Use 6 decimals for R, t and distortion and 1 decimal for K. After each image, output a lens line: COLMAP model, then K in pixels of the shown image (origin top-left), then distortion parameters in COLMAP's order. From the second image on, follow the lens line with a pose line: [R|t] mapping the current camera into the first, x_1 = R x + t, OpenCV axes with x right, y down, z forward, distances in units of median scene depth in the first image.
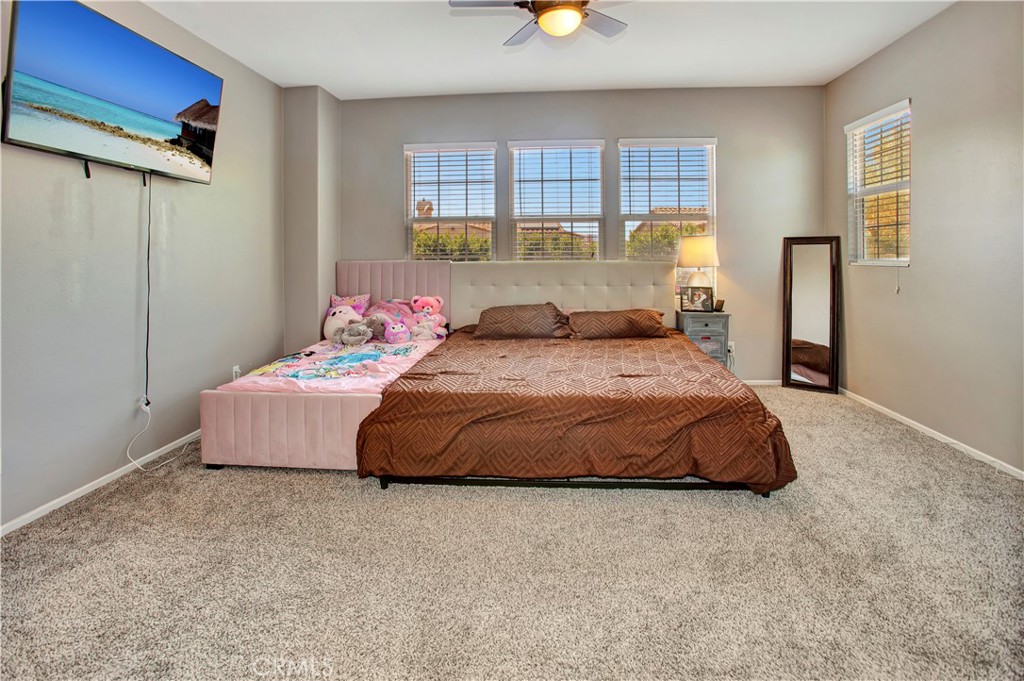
lens RADIAL K [[484.1, 0, 512.0], [0, 484.1, 340.5], [0, 0, 1]] dist [-0.049898, 0.000709]
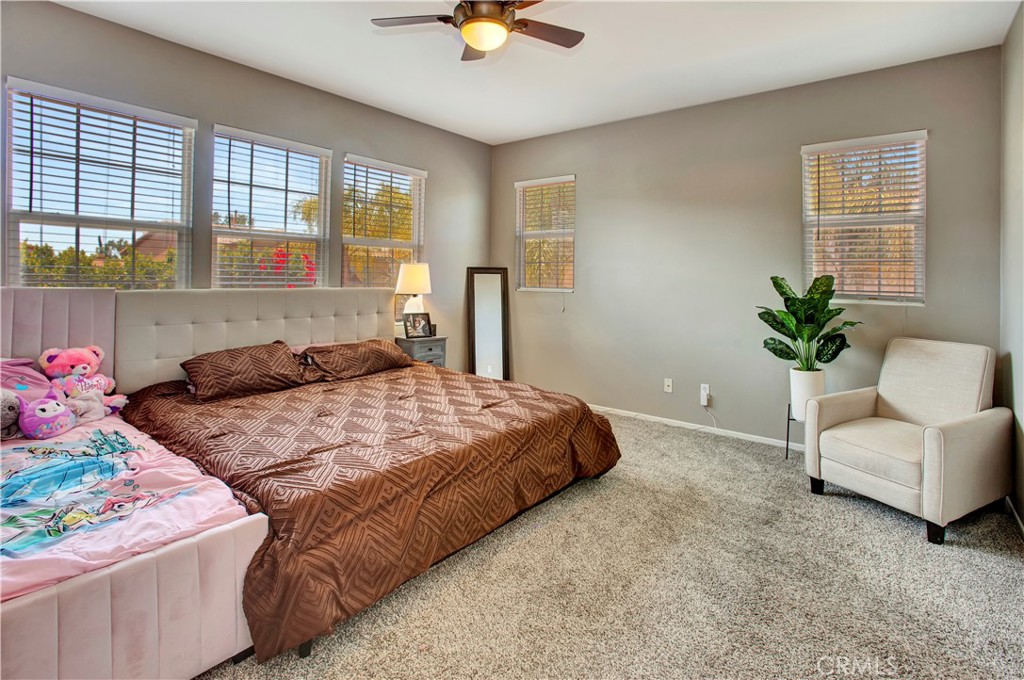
lens RADIAL K [[507.8, 0, 512.0], [0, 507.8, 340.0], [0, 0, 1]] dist [-0.023072, 0.000398]
pose [[0.559497, -0.082653, 0.824701, -0.399452], [0.112444, 0.993385, 0.023274, -0.057656], [-0.821170, 0.079711, 0.565090, 0.228568]]
